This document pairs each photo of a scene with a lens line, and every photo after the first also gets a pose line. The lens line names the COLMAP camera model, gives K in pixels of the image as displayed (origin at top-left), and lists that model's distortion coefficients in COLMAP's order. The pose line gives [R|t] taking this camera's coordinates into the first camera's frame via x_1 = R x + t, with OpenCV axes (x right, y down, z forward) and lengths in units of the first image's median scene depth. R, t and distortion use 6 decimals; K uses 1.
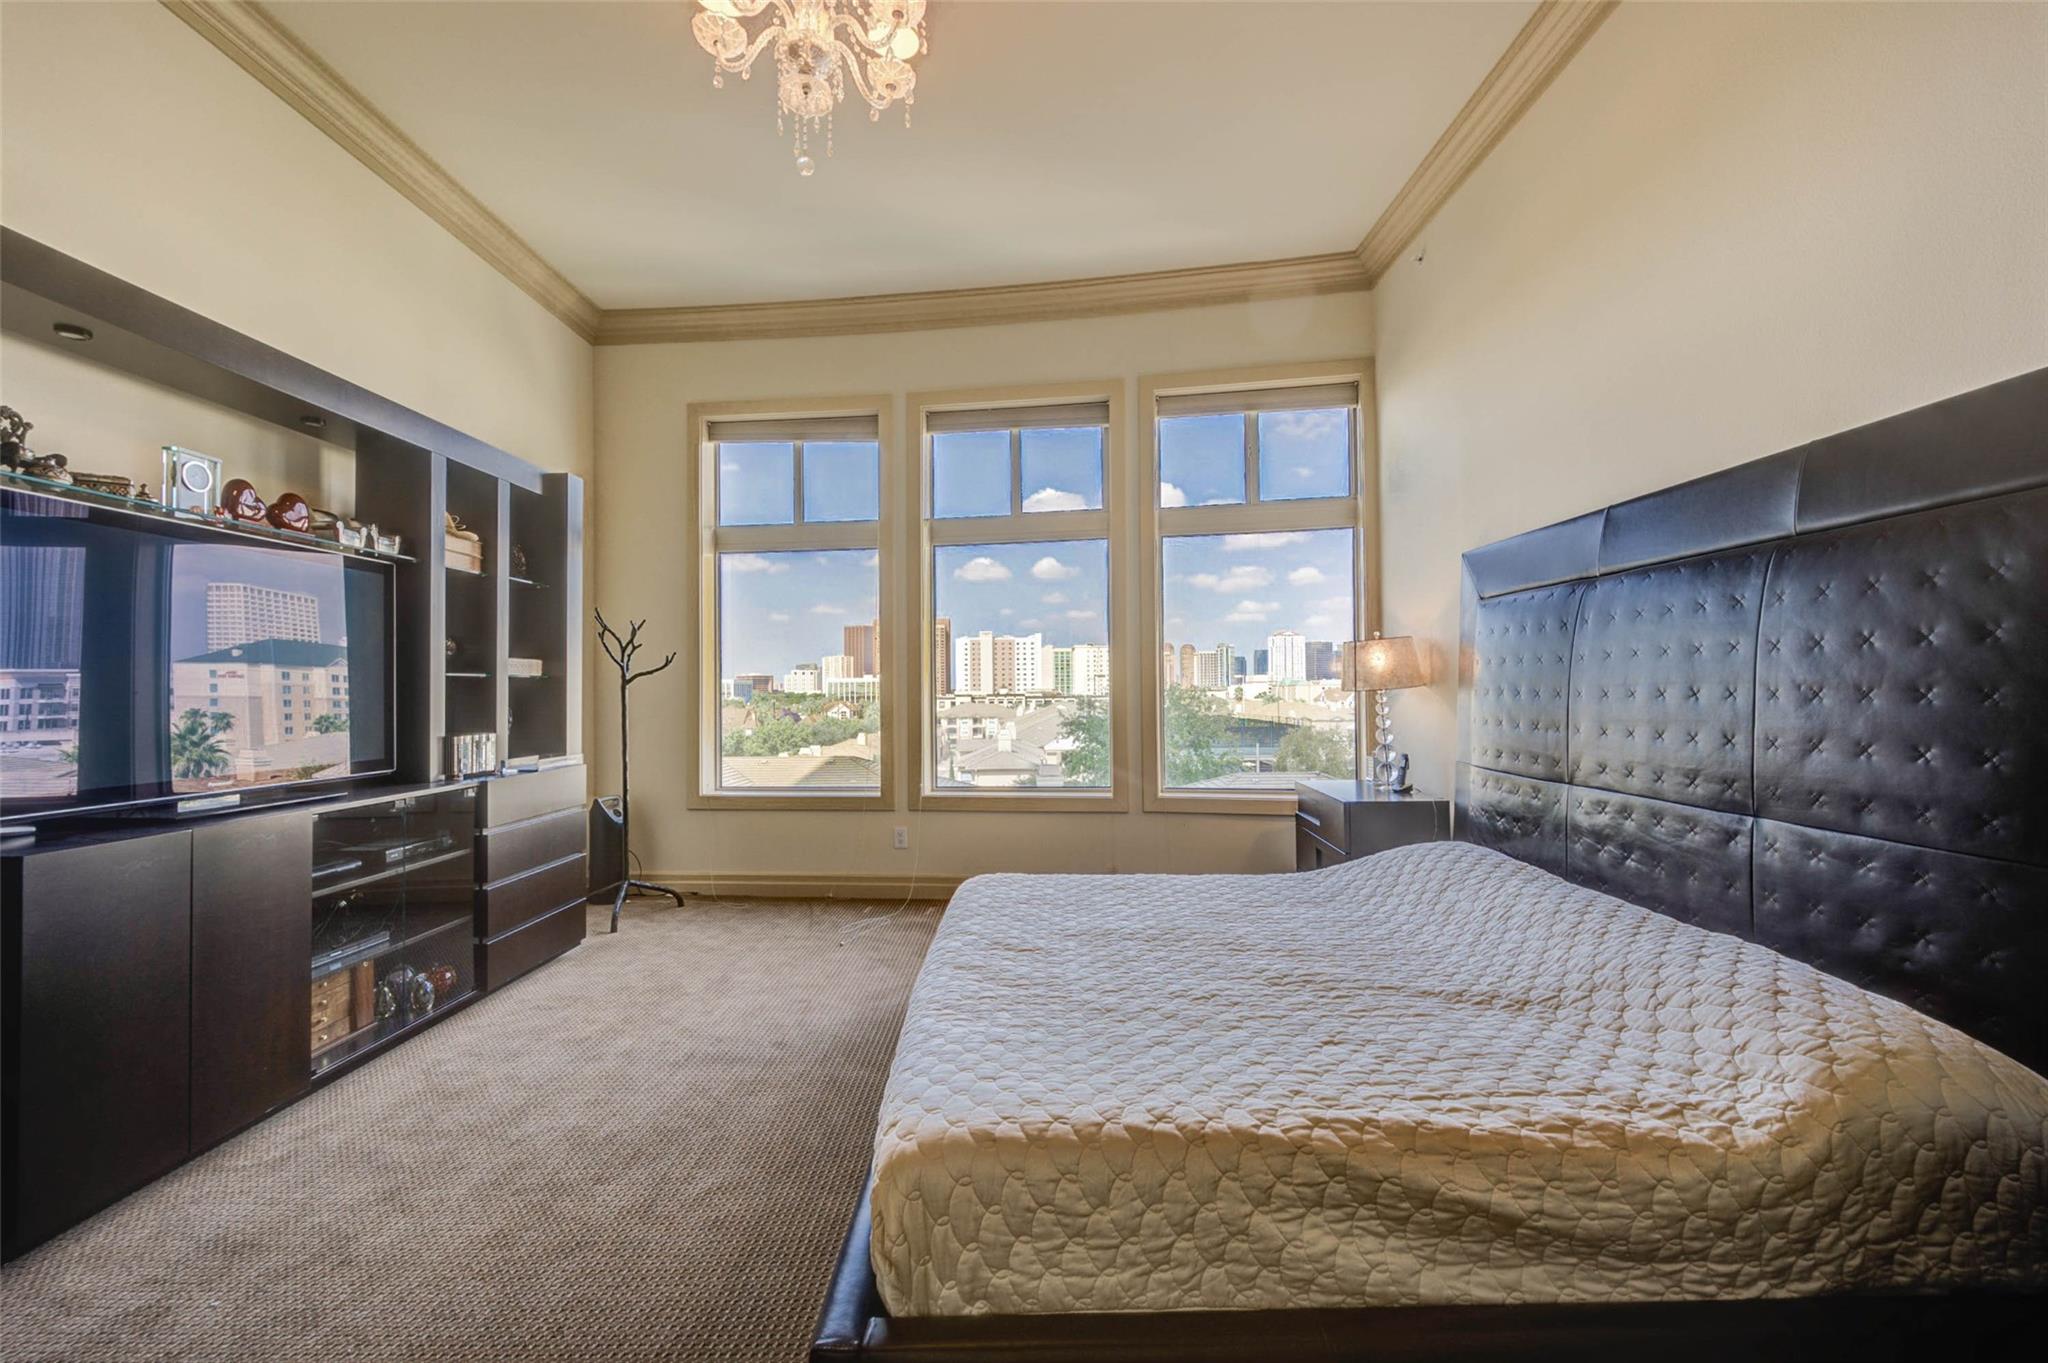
lens RADIAL K [[817.9, 0, 1023.6], [0, 817.9, 689.1], [0, 0, 1]] dist [-0.001686, 0.000013]
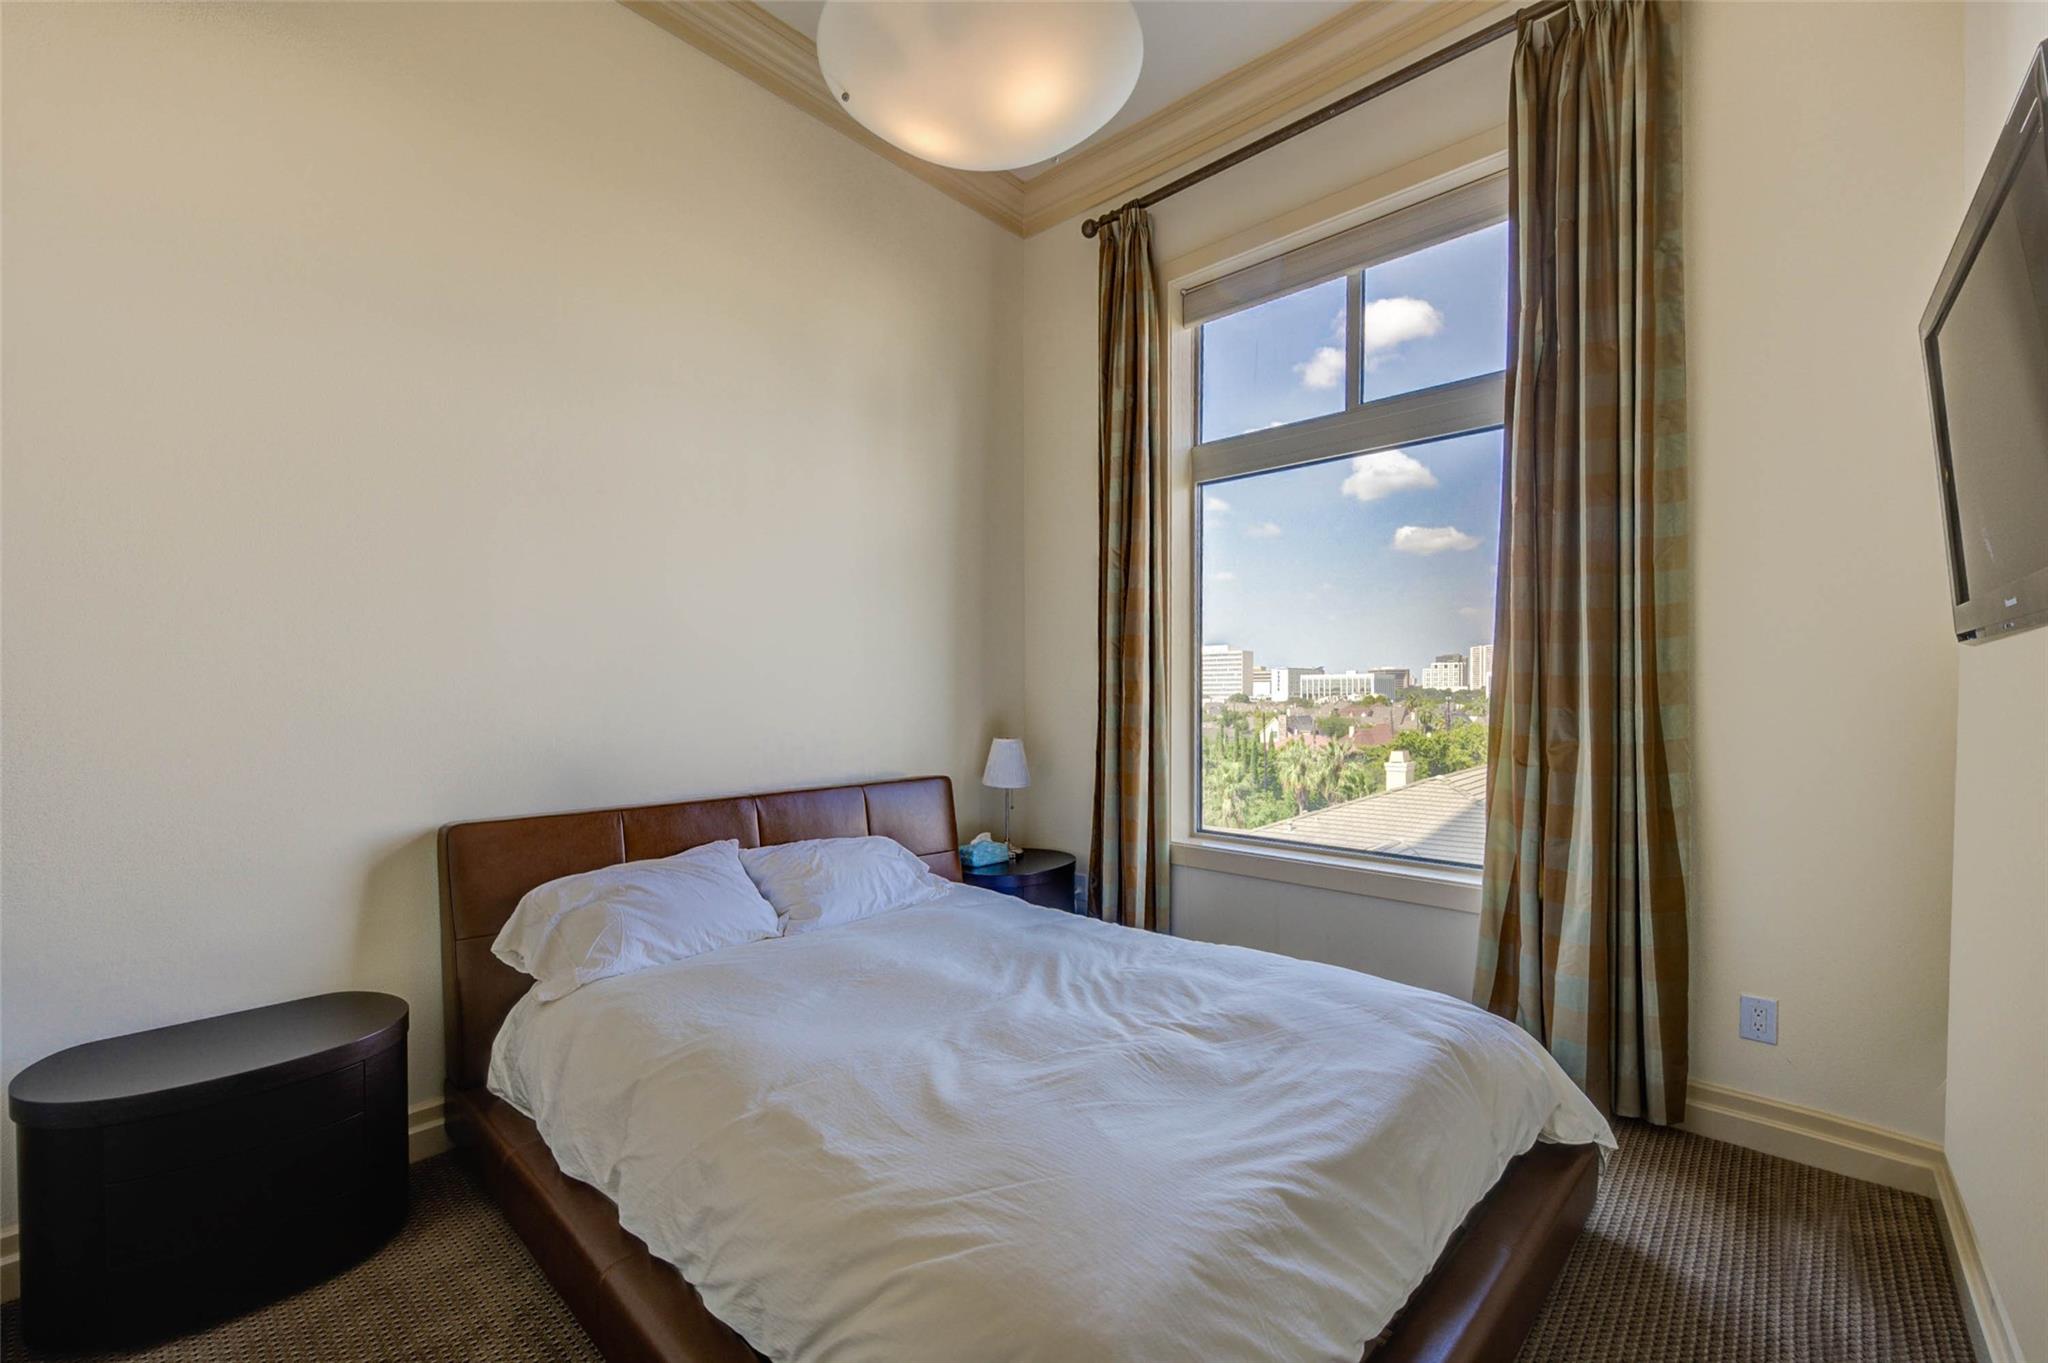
lens RADIAL K [[817.9, 0, 1022.9], [0, 817.9, 687.6], [0, 0, 1]] dist [-0.001686, 0.000013]
pose [[0.727150, -0.002201, -0.686475, -0.015705], [0.004957, 0.999986, 0.002045, -0.004992], [0.686461, -0.004889, 0.727150, 0.406599]]
